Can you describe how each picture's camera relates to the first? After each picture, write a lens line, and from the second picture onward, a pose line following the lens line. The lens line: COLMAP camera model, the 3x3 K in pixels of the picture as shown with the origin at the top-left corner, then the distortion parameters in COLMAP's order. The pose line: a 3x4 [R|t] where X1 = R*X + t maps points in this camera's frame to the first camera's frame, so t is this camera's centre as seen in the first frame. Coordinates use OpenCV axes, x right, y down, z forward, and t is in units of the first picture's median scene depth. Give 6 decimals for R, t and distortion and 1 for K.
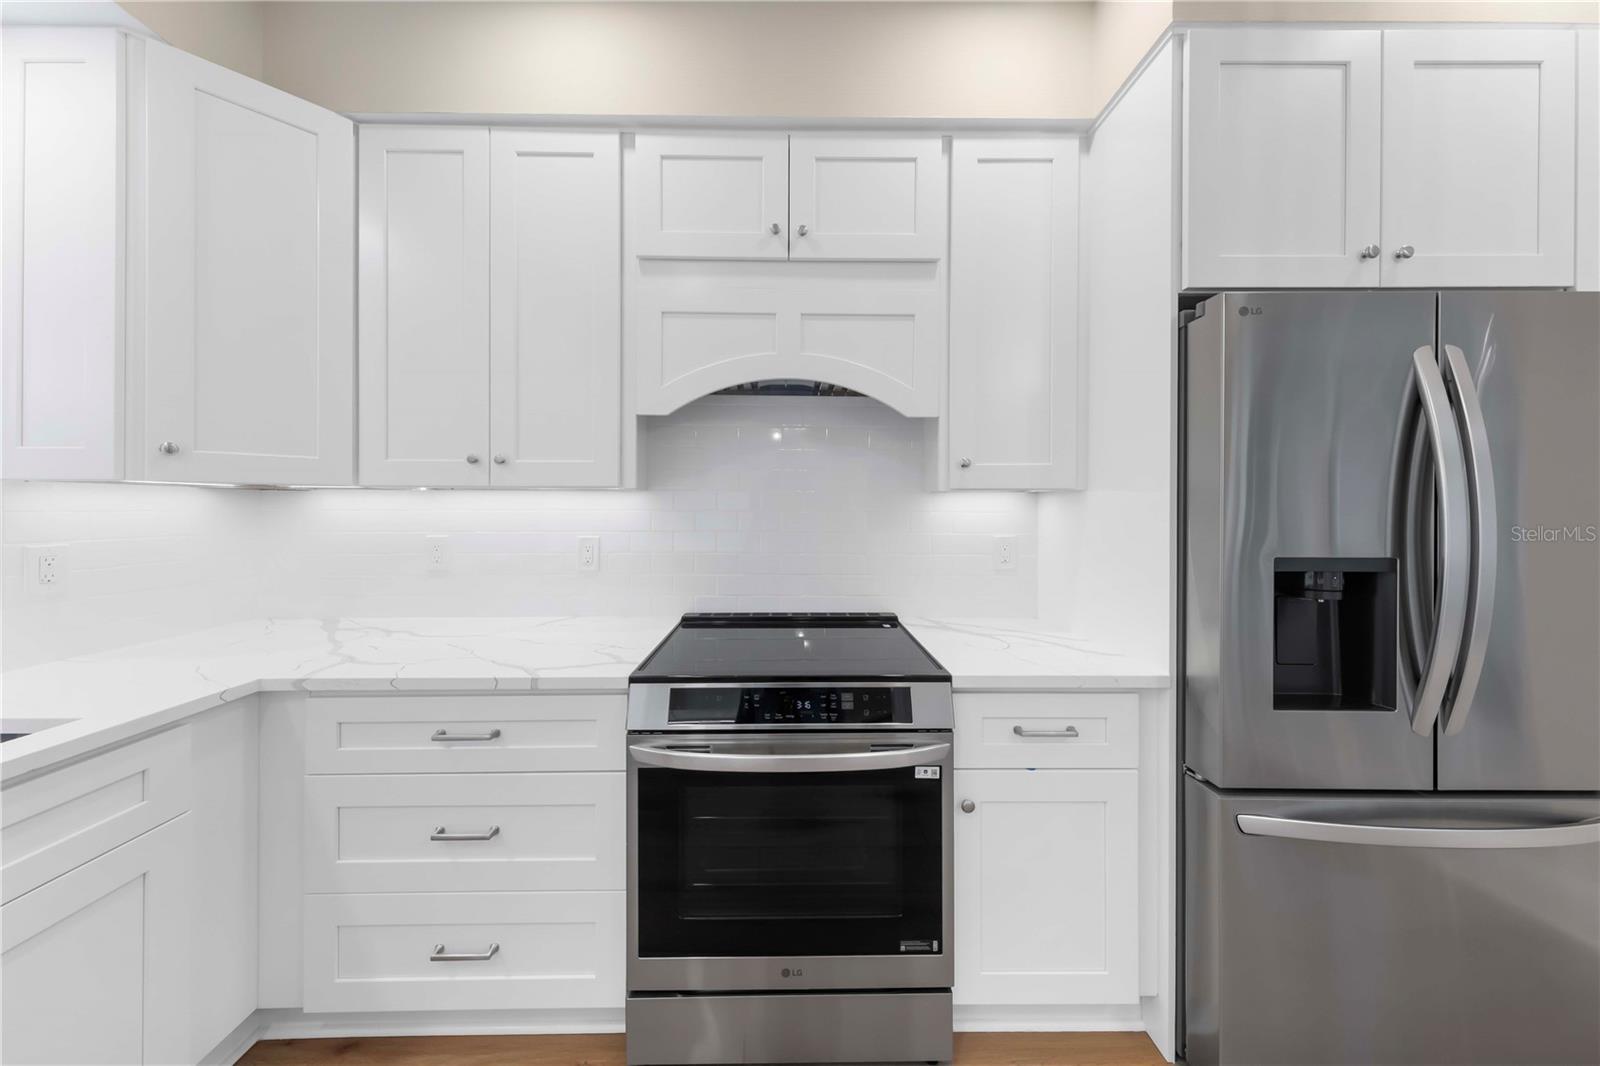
lens RADIAL K [[515.4, 0, 789.0], [0, 515.4, 509.5], [0, 0, 1]] dist [0.005830, -0.000513]
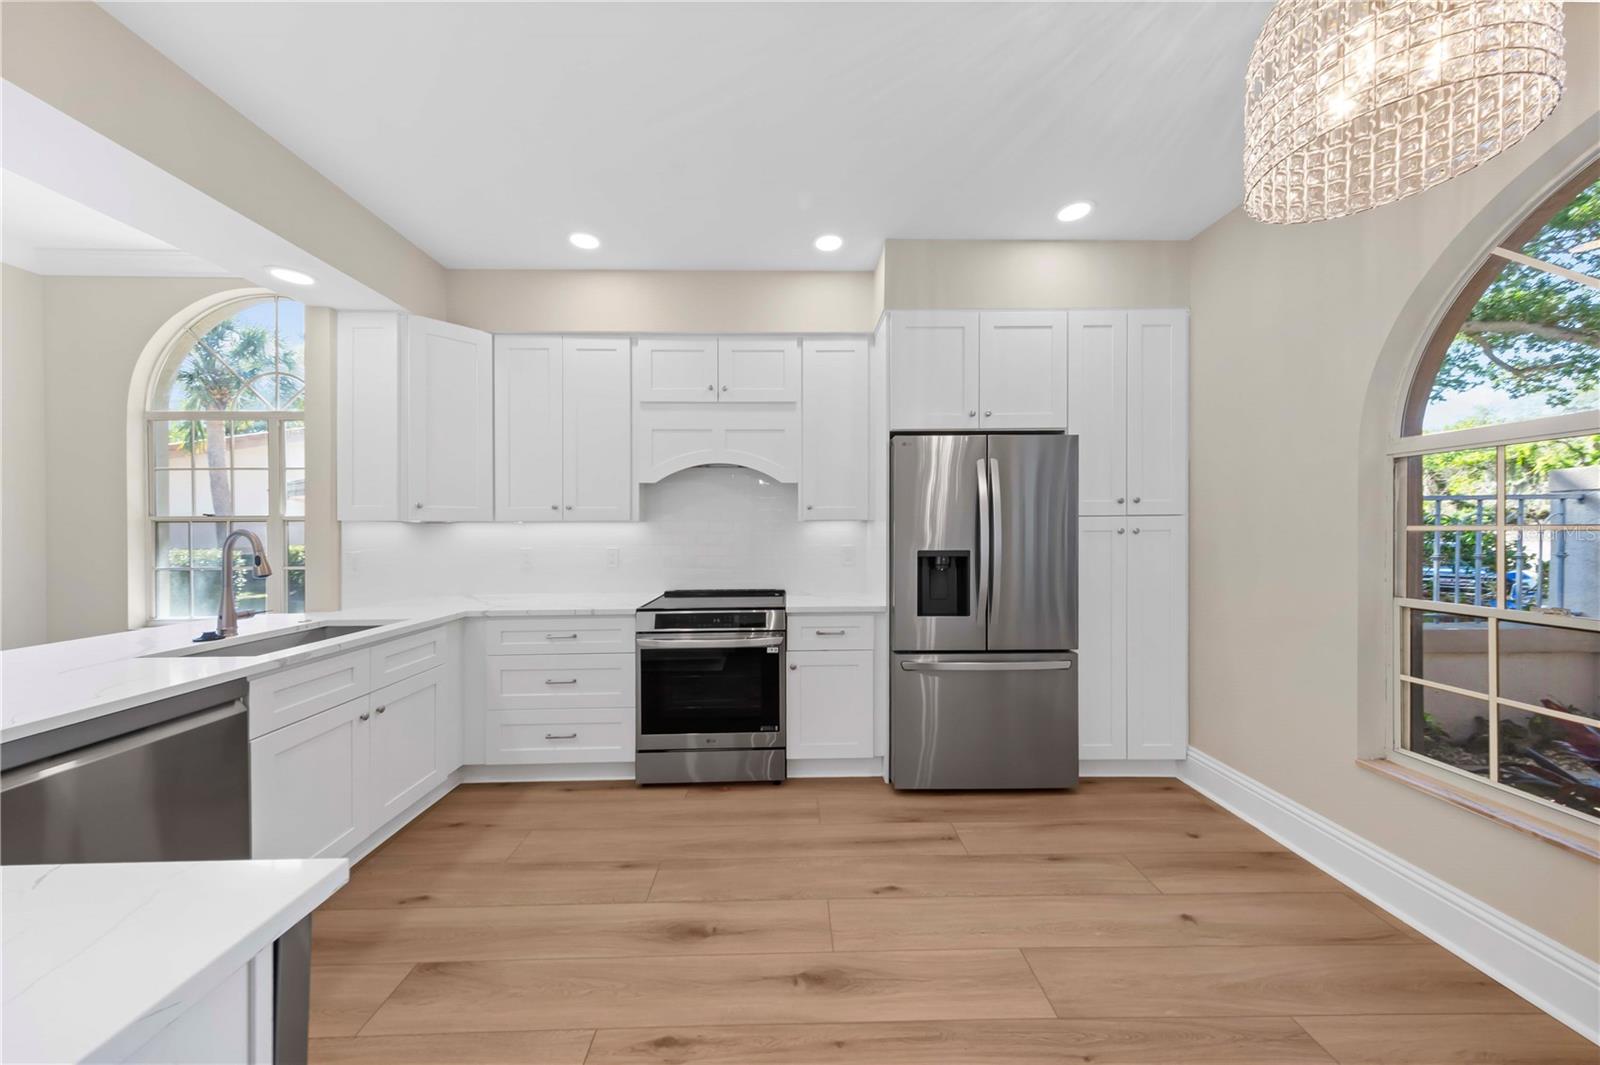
lens RADIAL K [[515.4, 0, 813.0], [0, 515.4, 527.9], [0, 0, 1]] dist [0.005830, -0.000513]
pose [[0.999591, -0.008009, 0.027437, 0.320408], [0.008150, 0.999954, -0.005009, -0.000821], [-0.027395, 0.005230, 0.999611, -1.013266]]
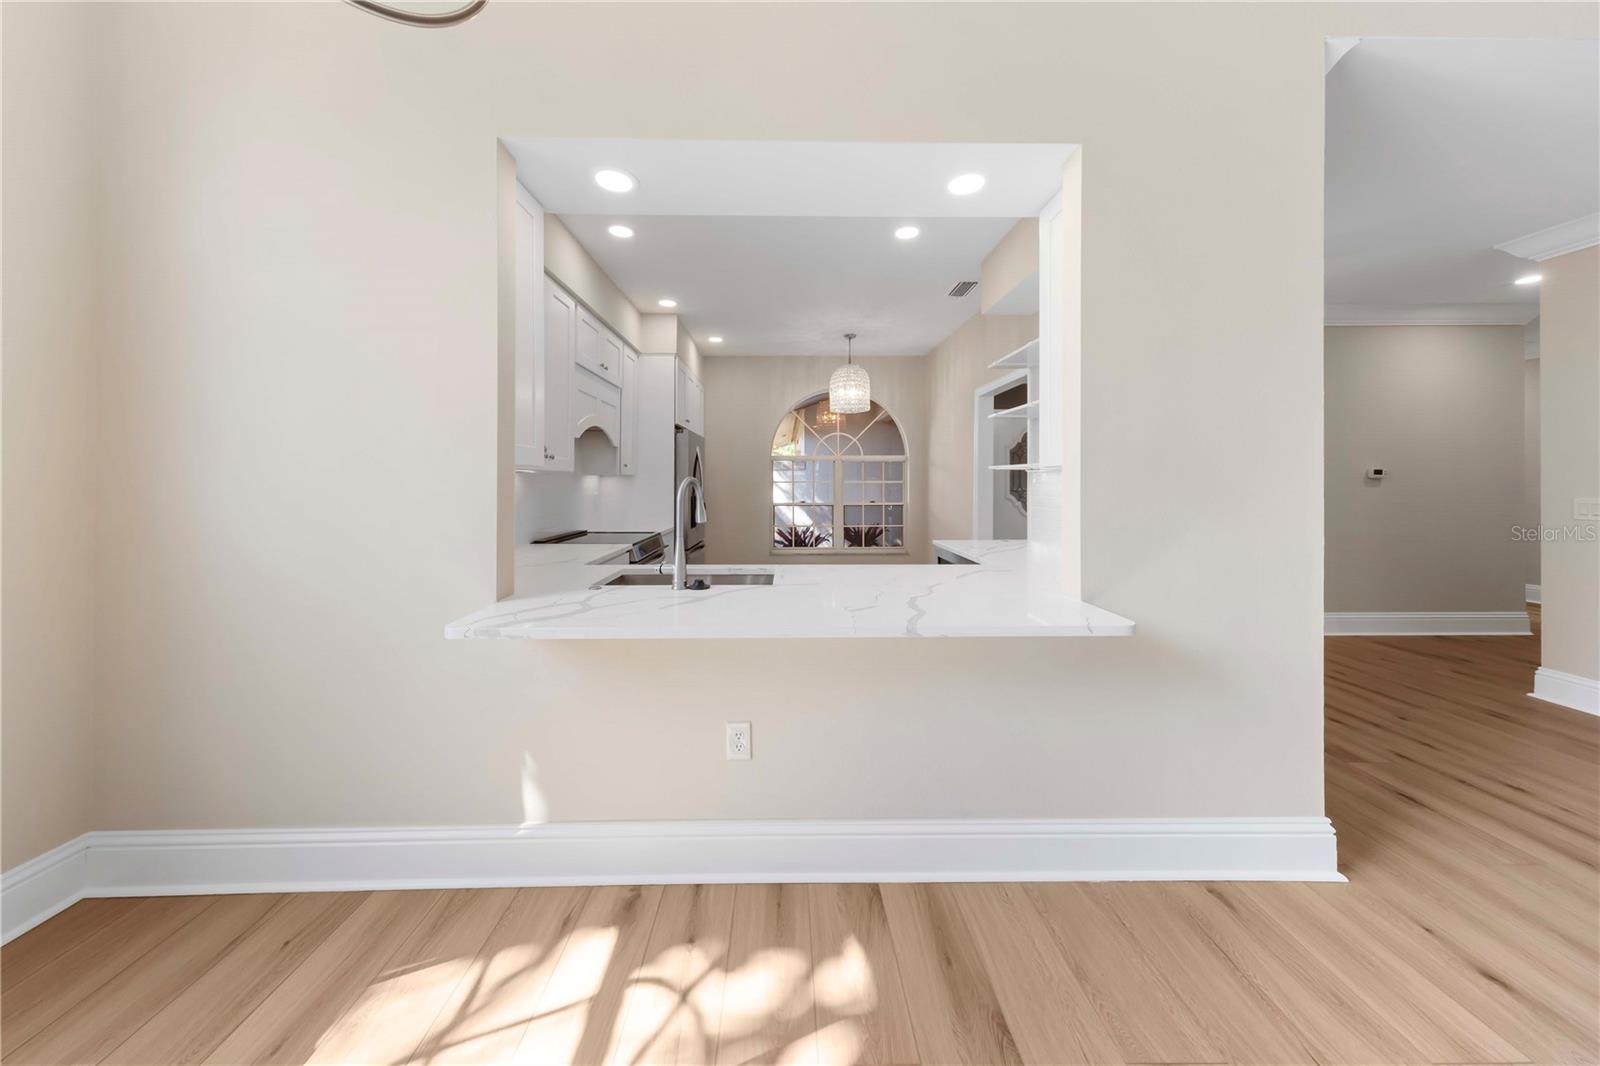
lens RADIAL K [[515.4, 0, 793.8], [0, 515.4, 485.1], [0, 0, 1]] dist [0.005830, -0.000513]
pose [[-0.003207, -0.005615, 0.999979, -2.555679], [0.004504, 0.999974, 0.005629, 0.002125], [-0.999985, 0.004522, -0.003182, 0.137095]]
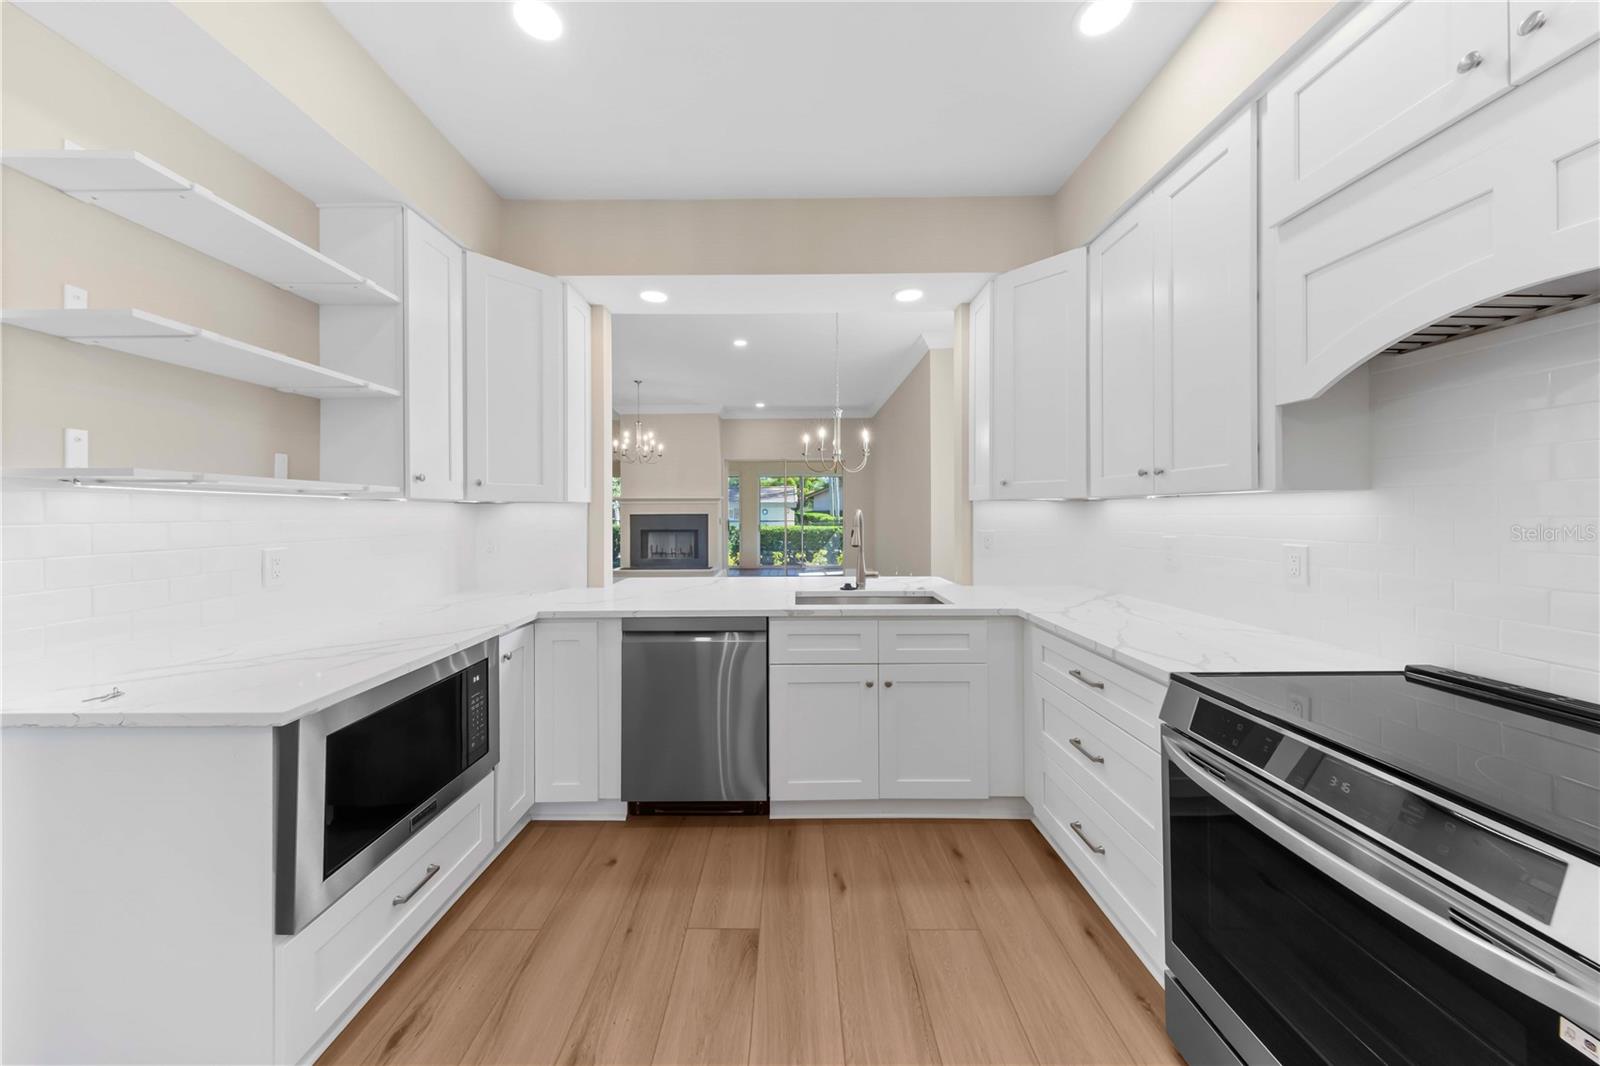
lens RADIAL K [[515.4, 0, 788.5], [0, 515.4, 510.7], [0, 0, 1]] dist [0.005830, -0.000513]
pose [[-0.020069, -0.006933, -0.999775, 0.644019], [-0.001048, 0.999976, -0.006914, 0.001519], [0.999798, 0.000909, -0.020075, 0.203748]]
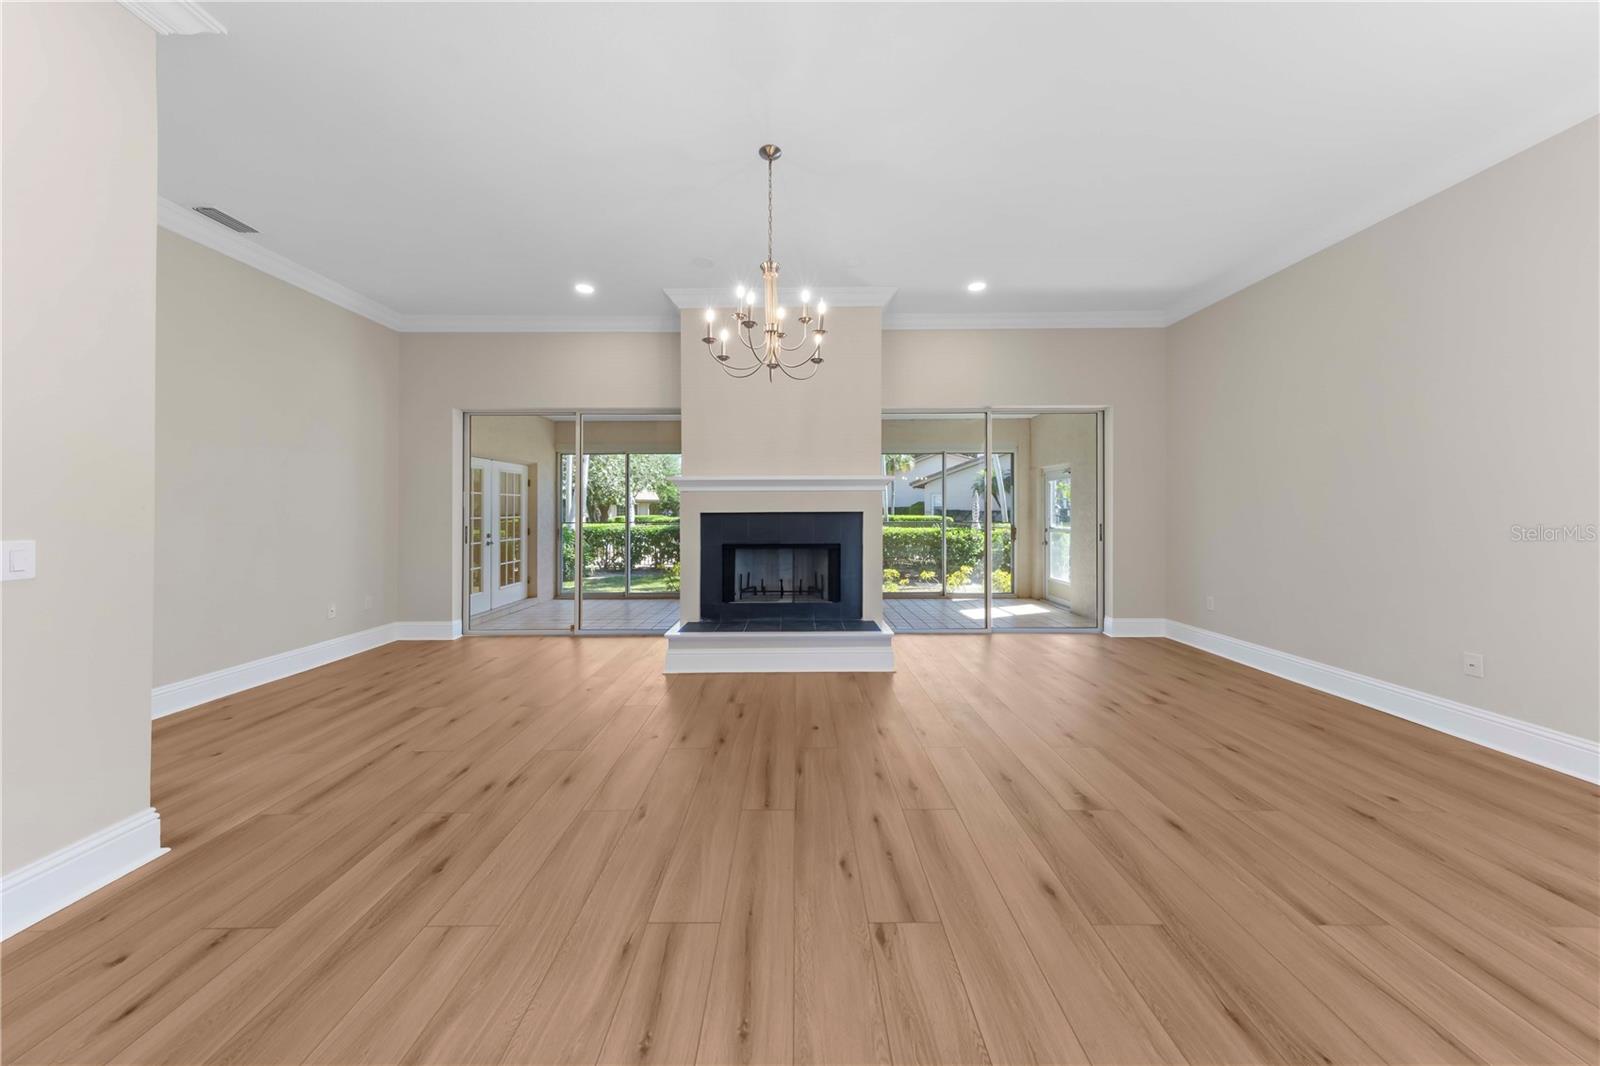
lens RADIAL K [[515.4, 0, 805.8], [0, 515.4, 503.7], [0, 0, 1]] dist [0.005830, -0.000513]
pose [[0.003896, -0.018040, -0.999830, -2.678809], [-0.002363, 0.999834, -0.018050, 0.004692], [0.999990, 0.002433, 0.003852, -1.317986]]
